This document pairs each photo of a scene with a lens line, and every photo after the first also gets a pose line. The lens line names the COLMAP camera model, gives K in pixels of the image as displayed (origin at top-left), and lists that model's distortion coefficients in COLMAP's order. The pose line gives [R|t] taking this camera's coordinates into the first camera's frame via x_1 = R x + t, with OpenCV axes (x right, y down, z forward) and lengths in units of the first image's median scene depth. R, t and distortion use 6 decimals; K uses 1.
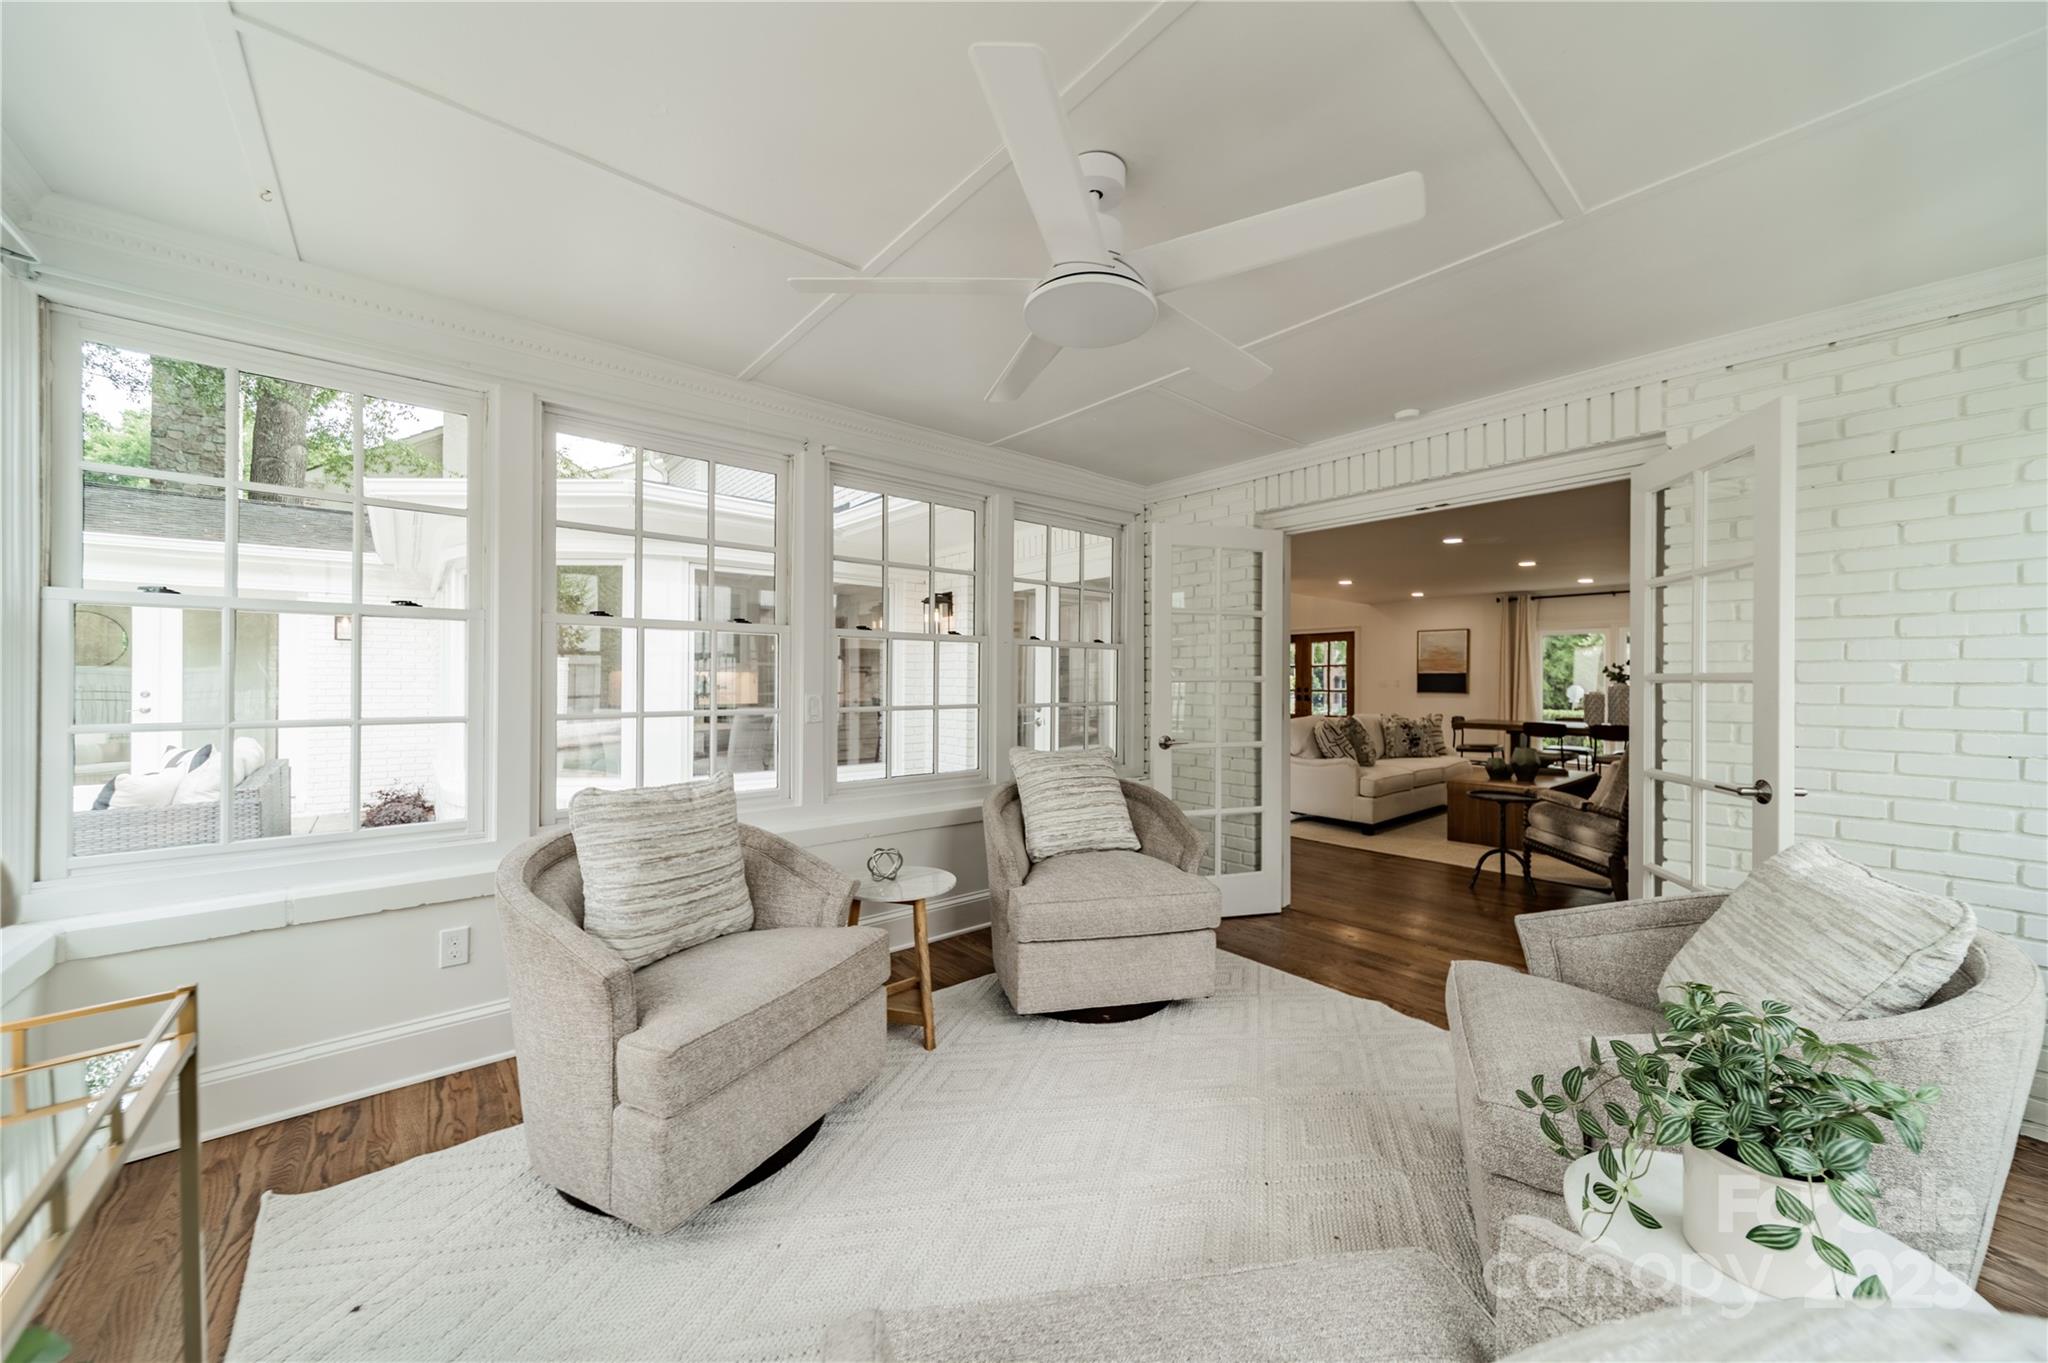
lens RADIAL K [[725.8, 0, 1020.8], [0, 725.8, 685.2], [0, 0, 1]] dist [0.006876, -0.000147]
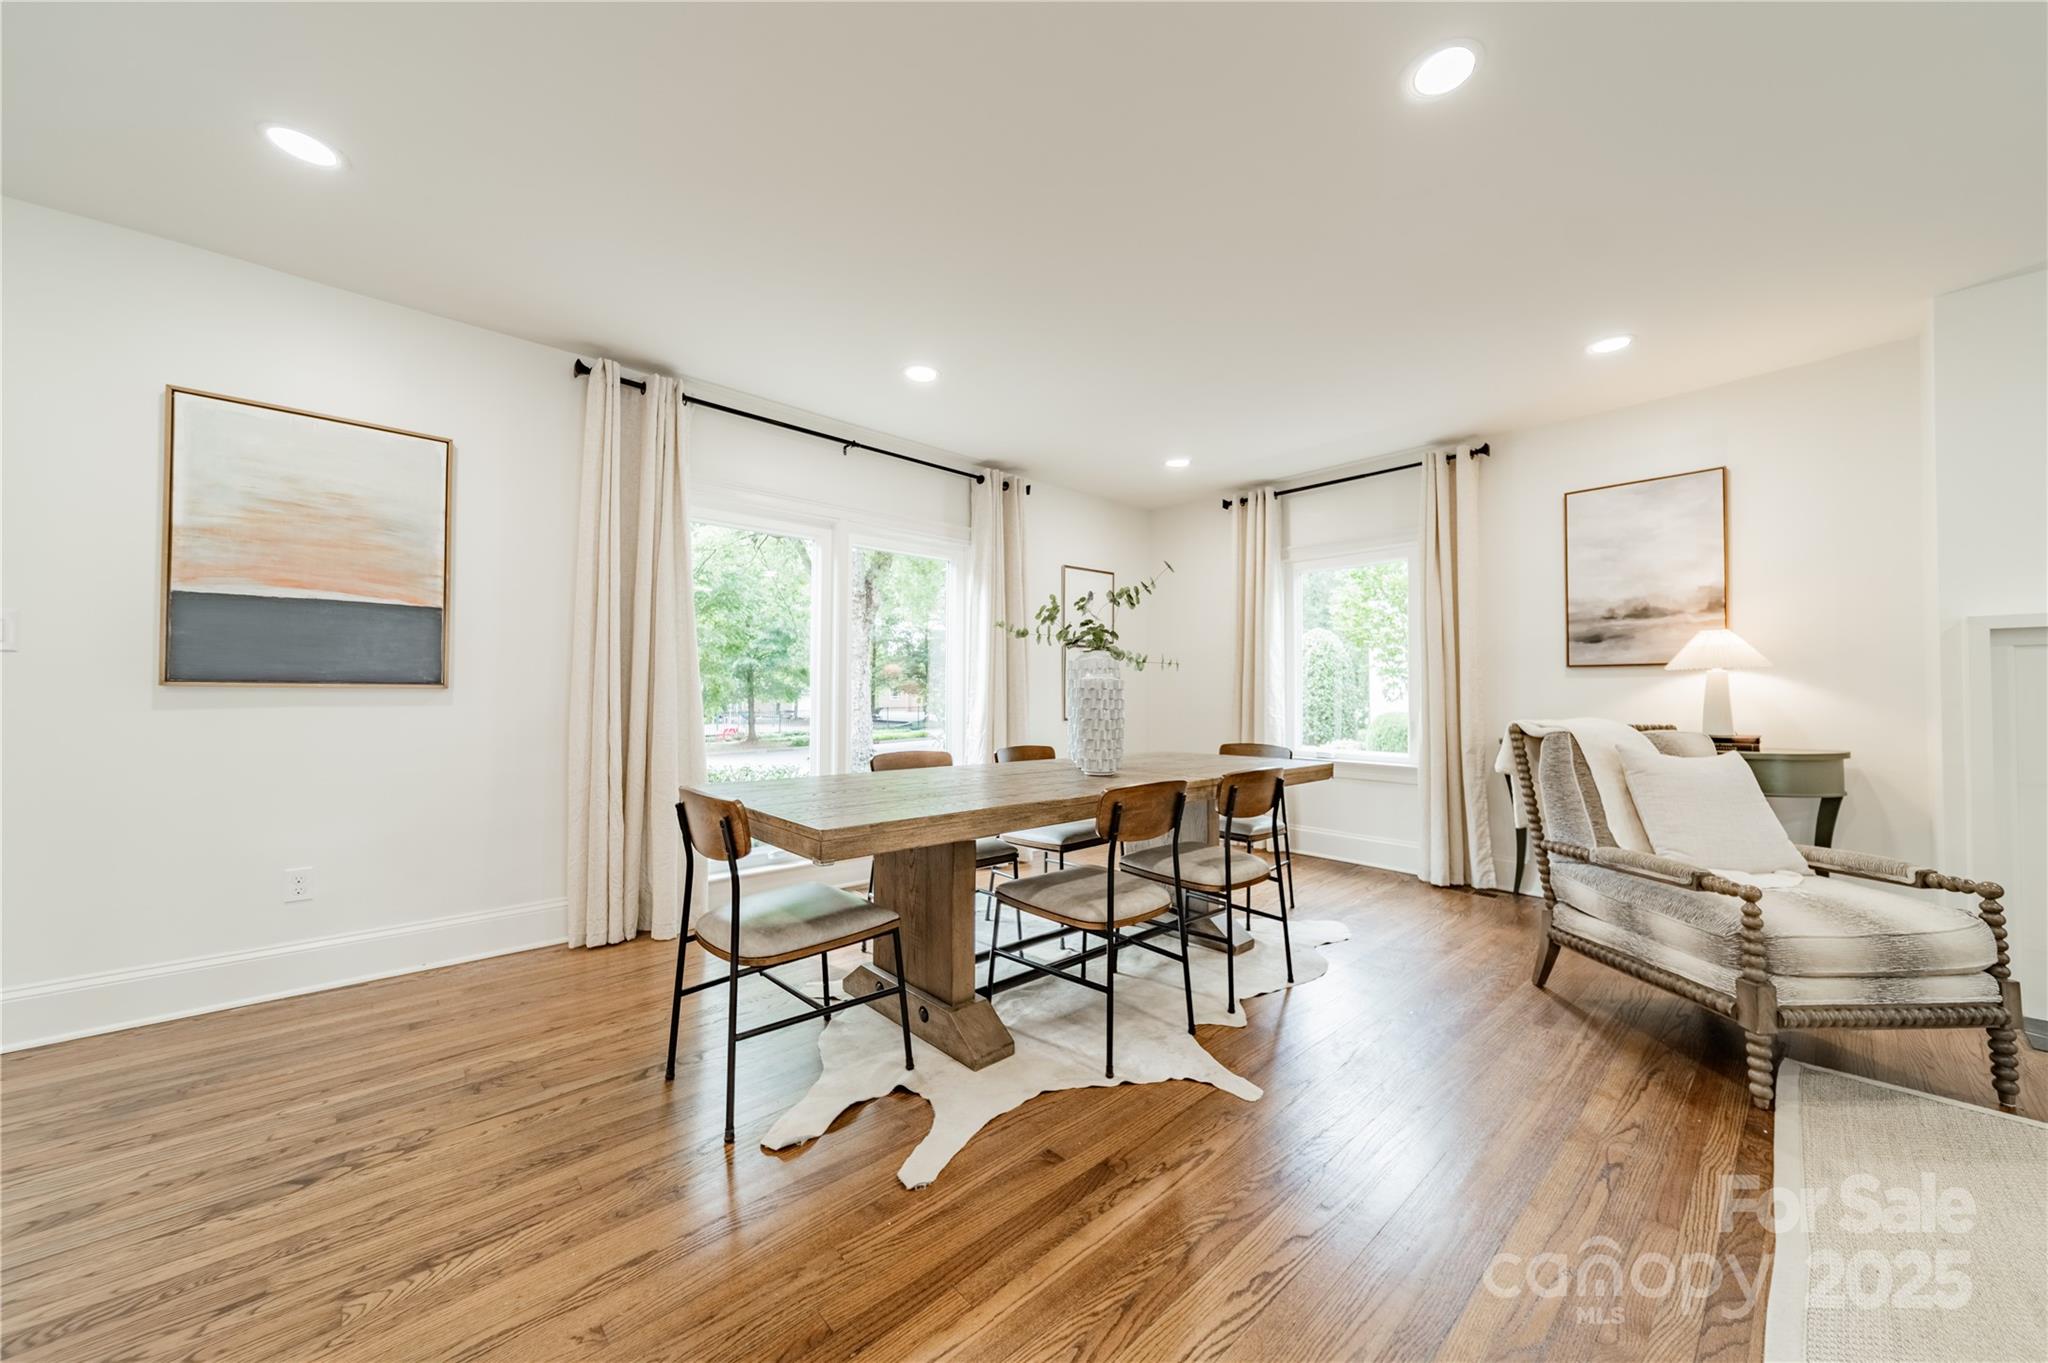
lens RADIAL K [[725.8, 0, 1037.1], [0, 725.8, 677.8], [0, 0, 1]] dist [0.006876, -0.000147]
pose [[-0.046130, 0.017941, 0.998774, 0.339944], [0.001397, 0.999839, -0.017895, 0.012754], [-0.998934, 0.000570, -0.046148, 0.791451]]
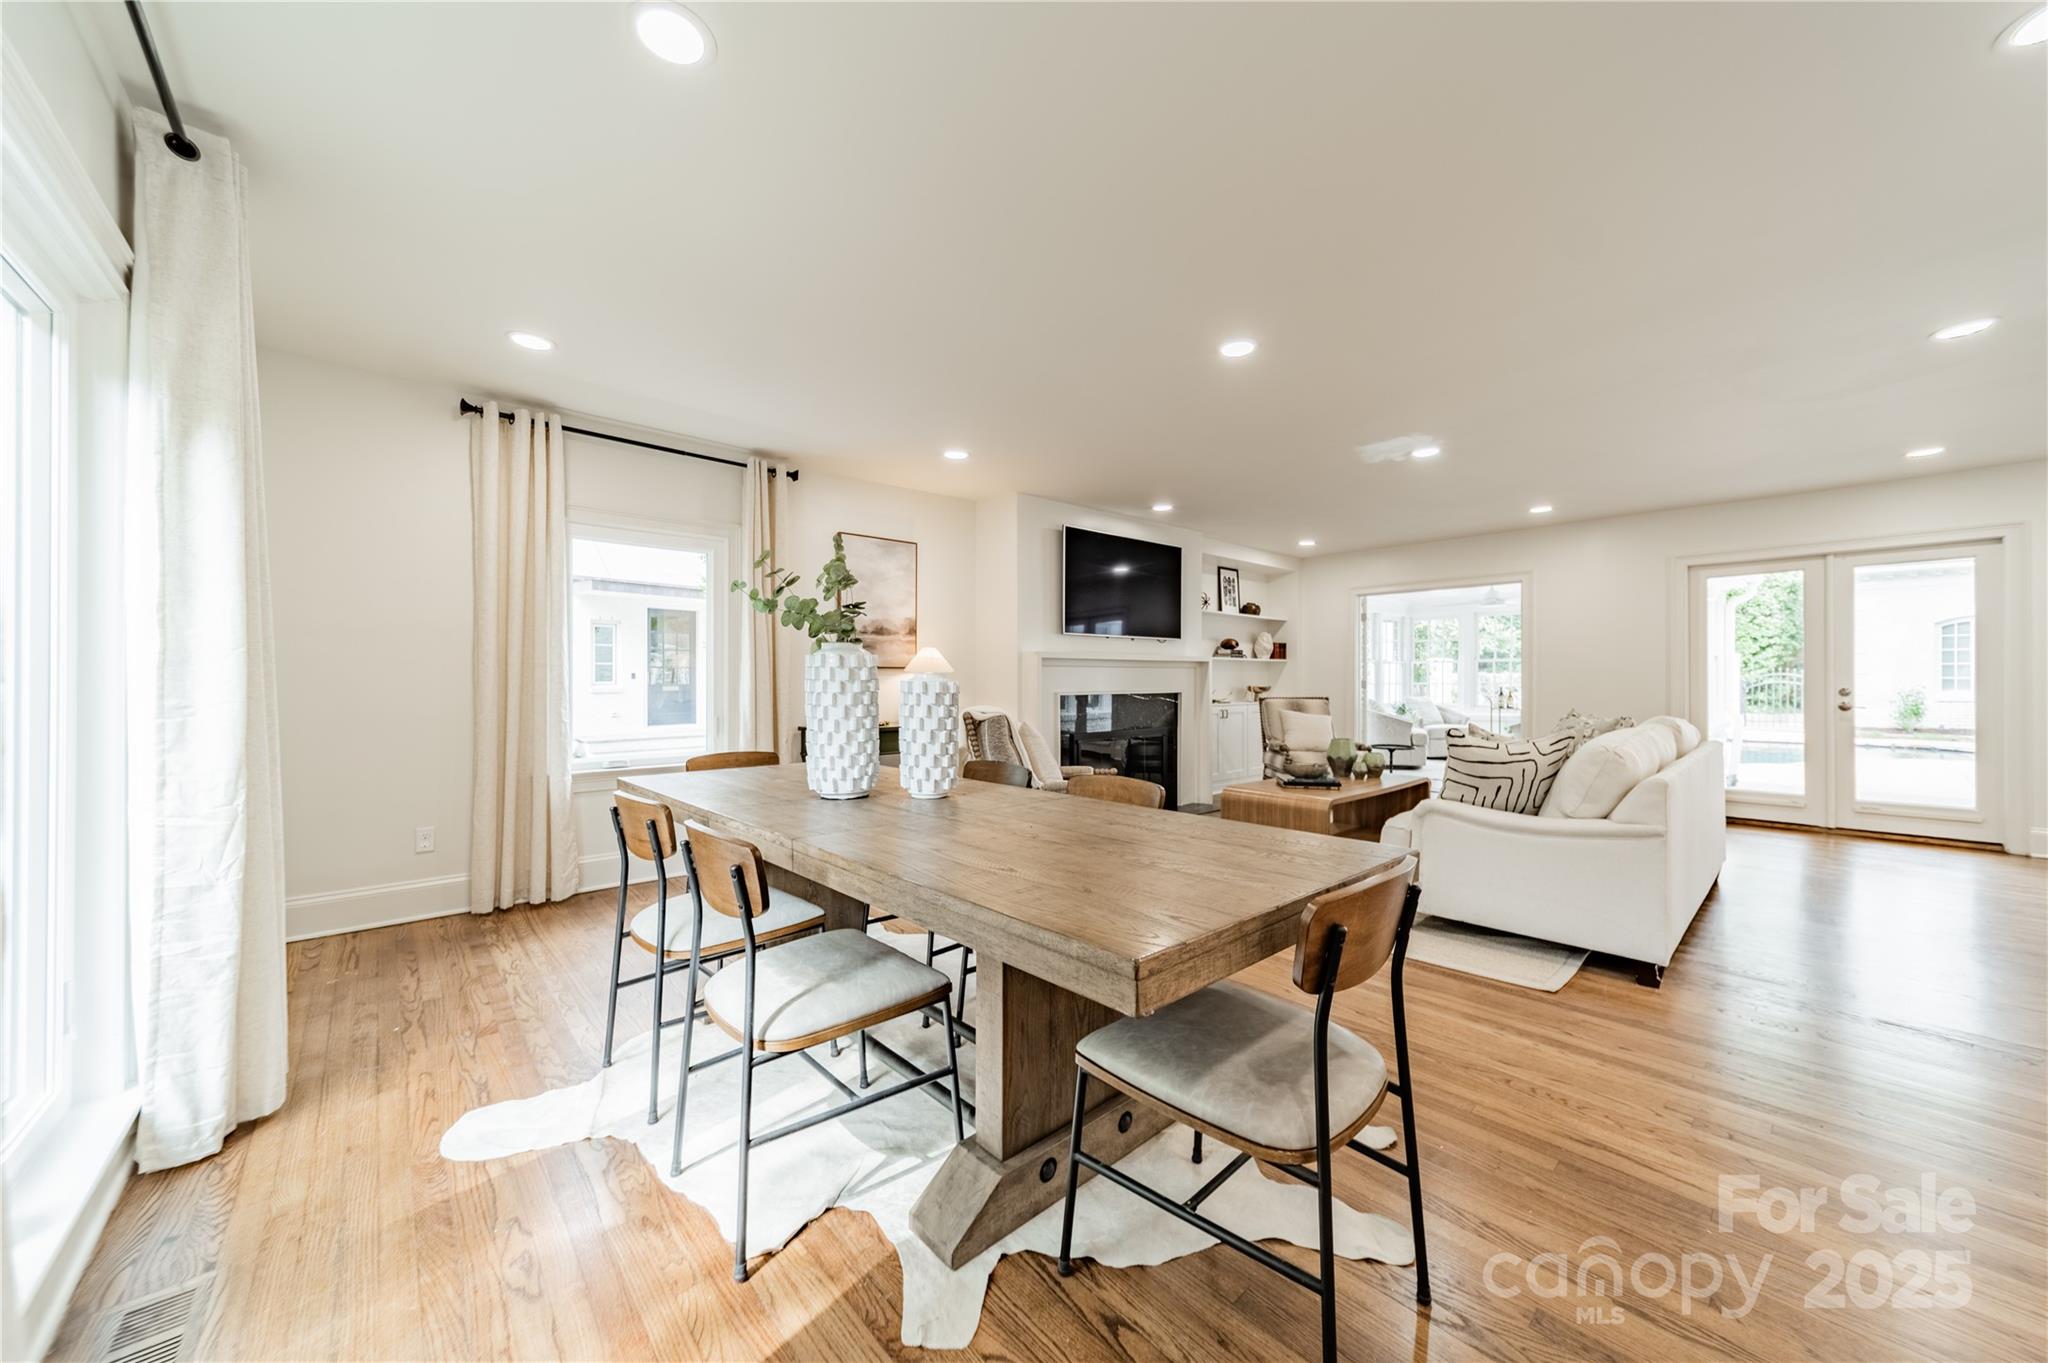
lens RADIAL K [[725.8, 0, 1023.5], [0, 725.8, 679.8], [0, 0, 1]] dist [0.006876, -0.000147]
pose [[-0.999608, -0.002340, -0.027909, 0.574902], [-0.002408, 0.999994, 0.002393, 0.007909], [0.027903, 0.002459, -0.999608, 0.971138]]
